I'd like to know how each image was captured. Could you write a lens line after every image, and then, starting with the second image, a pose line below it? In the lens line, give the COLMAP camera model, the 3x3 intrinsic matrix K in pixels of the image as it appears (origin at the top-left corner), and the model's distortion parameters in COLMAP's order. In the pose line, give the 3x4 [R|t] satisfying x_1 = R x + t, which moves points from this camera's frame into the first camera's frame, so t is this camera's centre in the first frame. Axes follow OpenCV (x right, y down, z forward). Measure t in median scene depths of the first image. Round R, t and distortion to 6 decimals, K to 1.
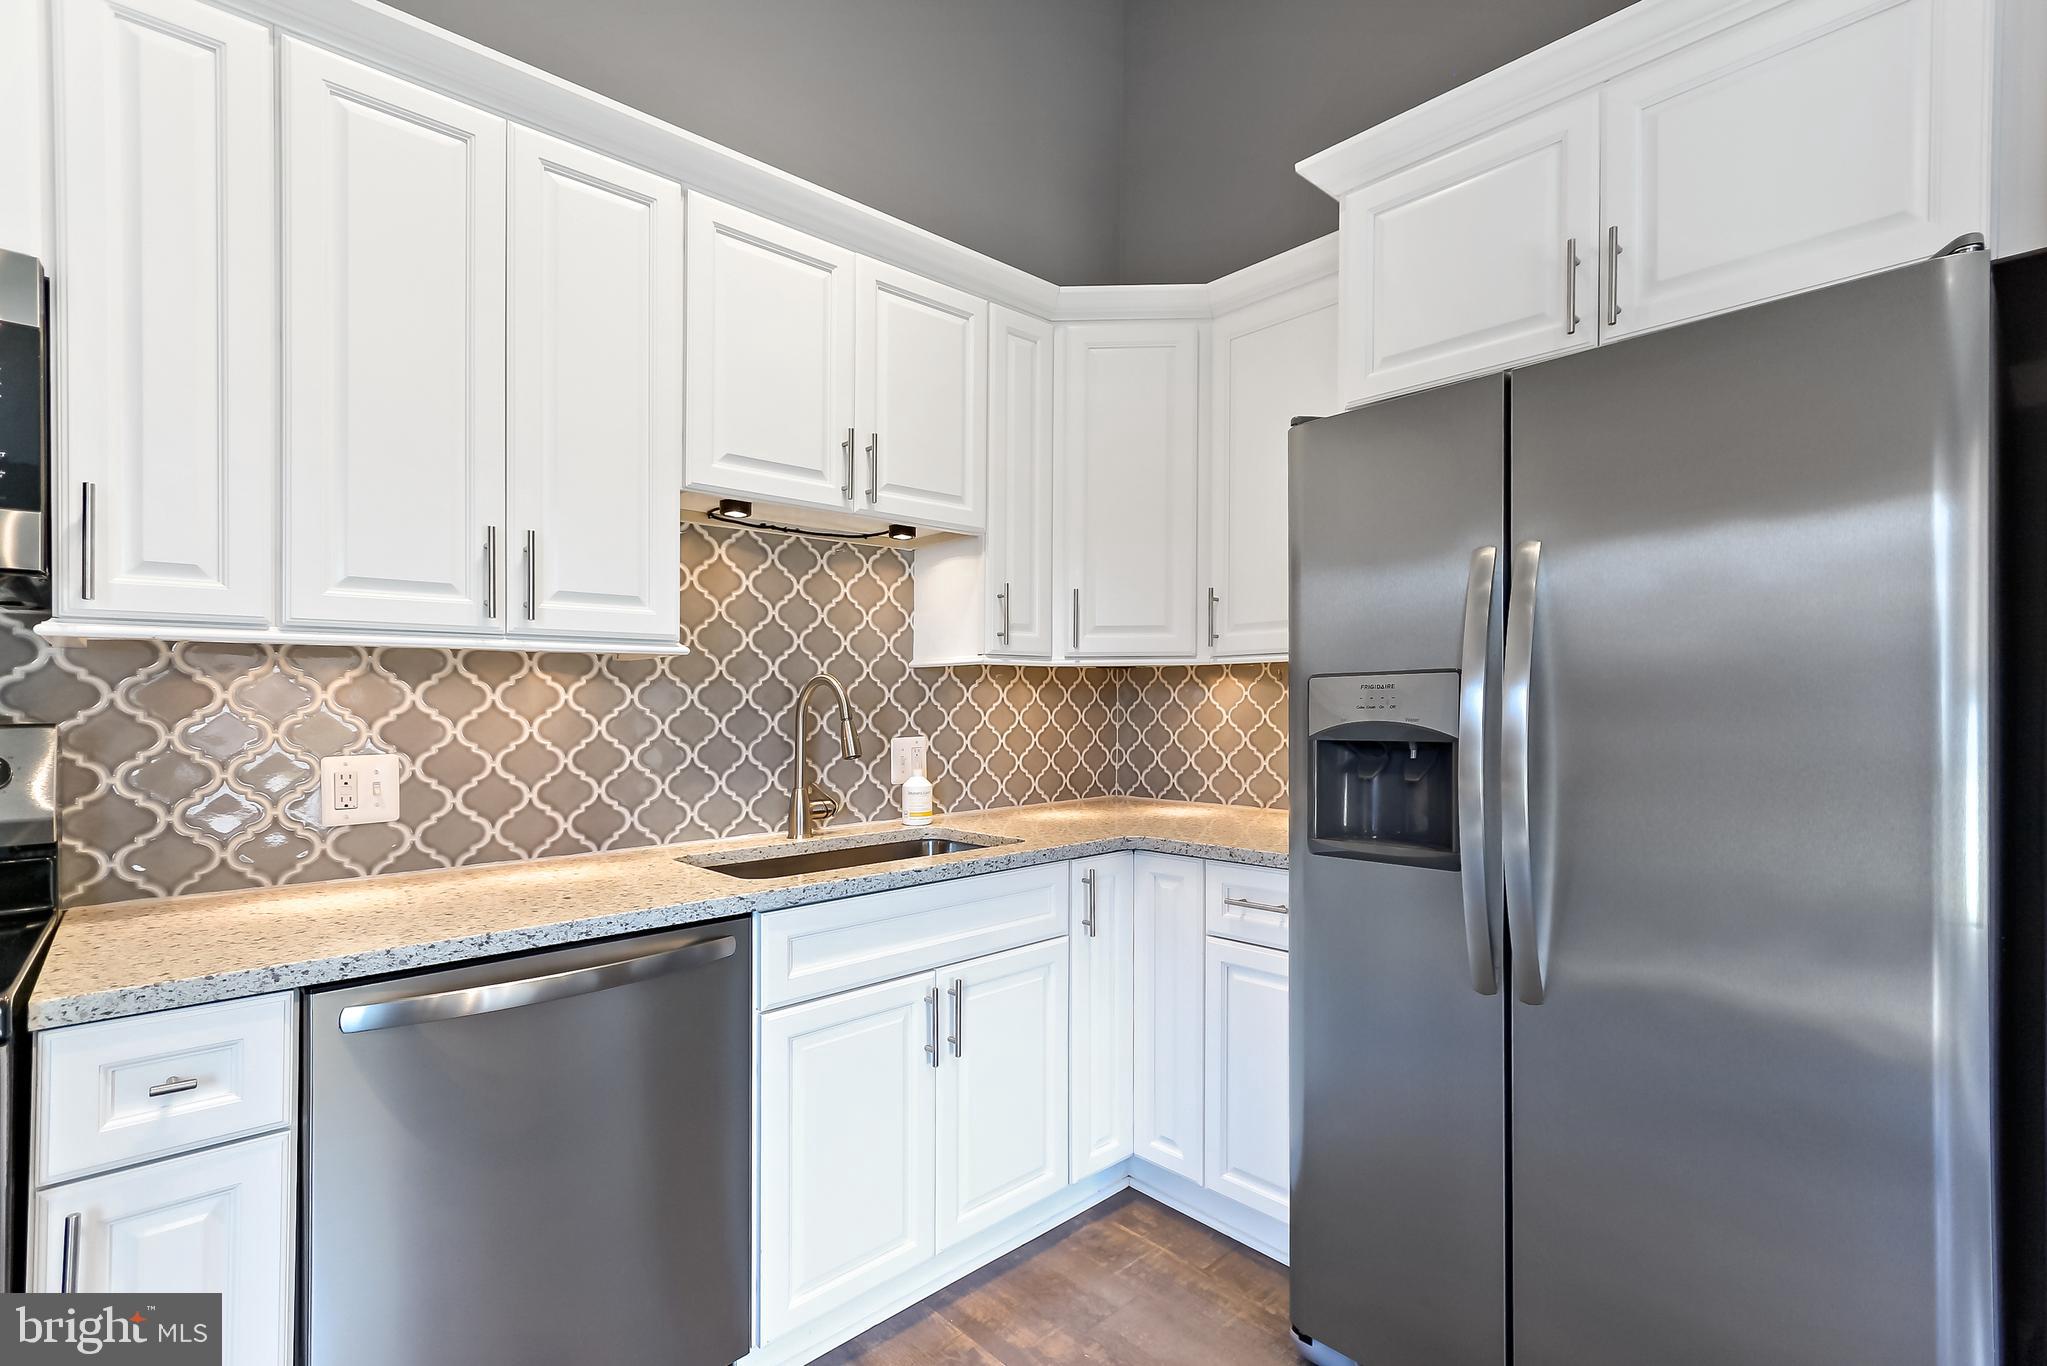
lens RADIAL K [[956.5, 0, 1068.6], [0, 956.5, 679.7], [0, 0, 1]] dist [0.008826, 0.000014]
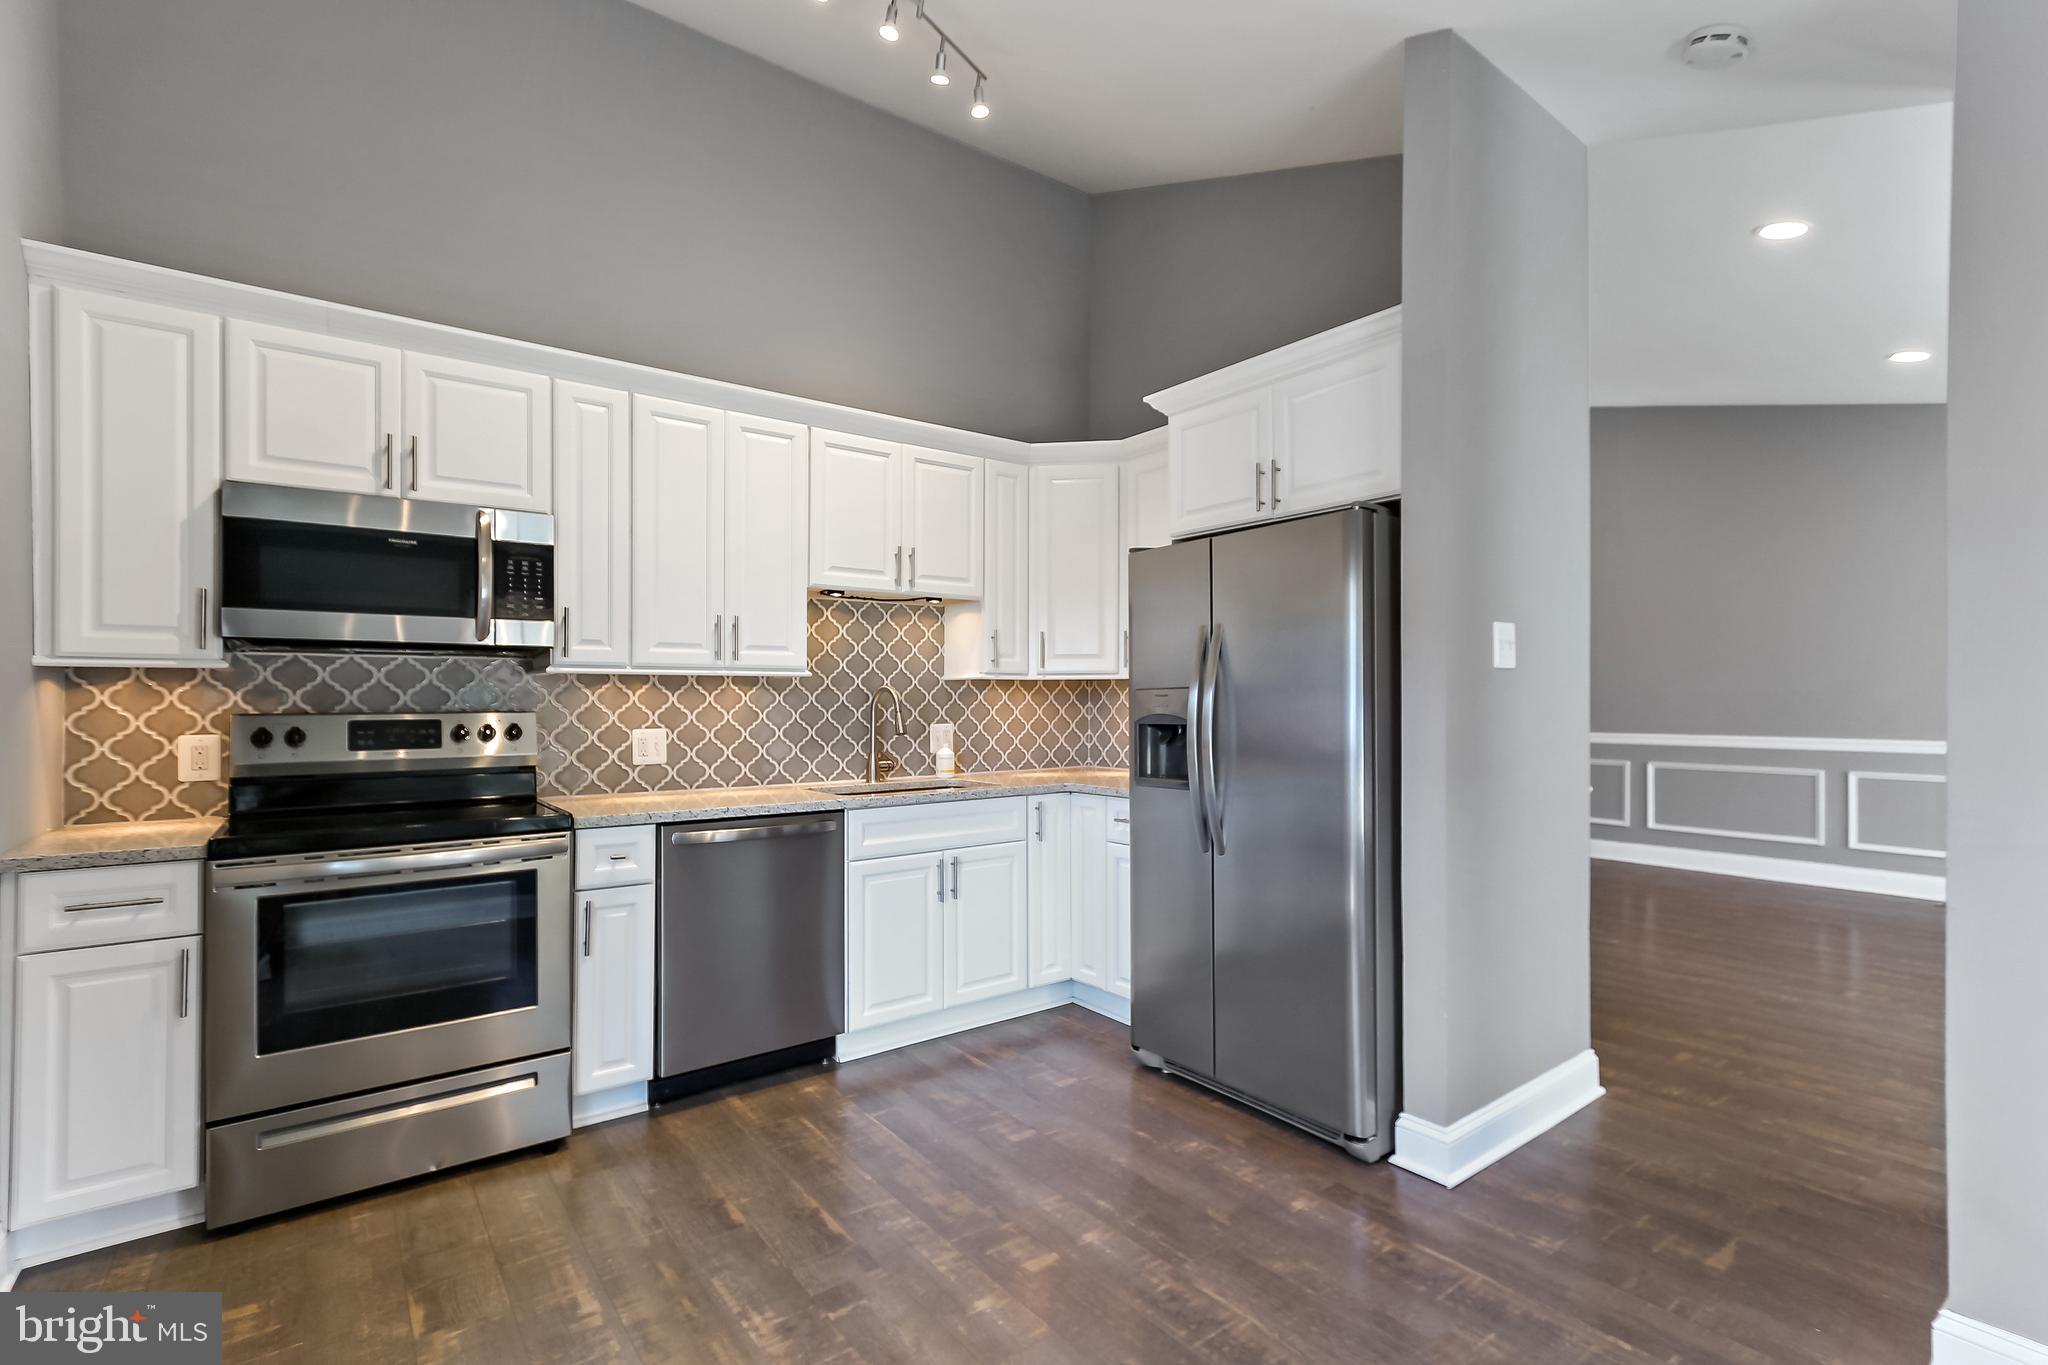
lens RADIAL K [[942.3, 0, 1049.4], [0, 942.3, 681.7], [0, 0, 1]] dist [-0.000543, -0.000263]
pose [[0.993458, 0.000153, -0.114194, 0.218285], [0.000300, 0.999992, 0.003951, -0.018587], [0.114194, -0.003960, 0.993451, -0.615585]]
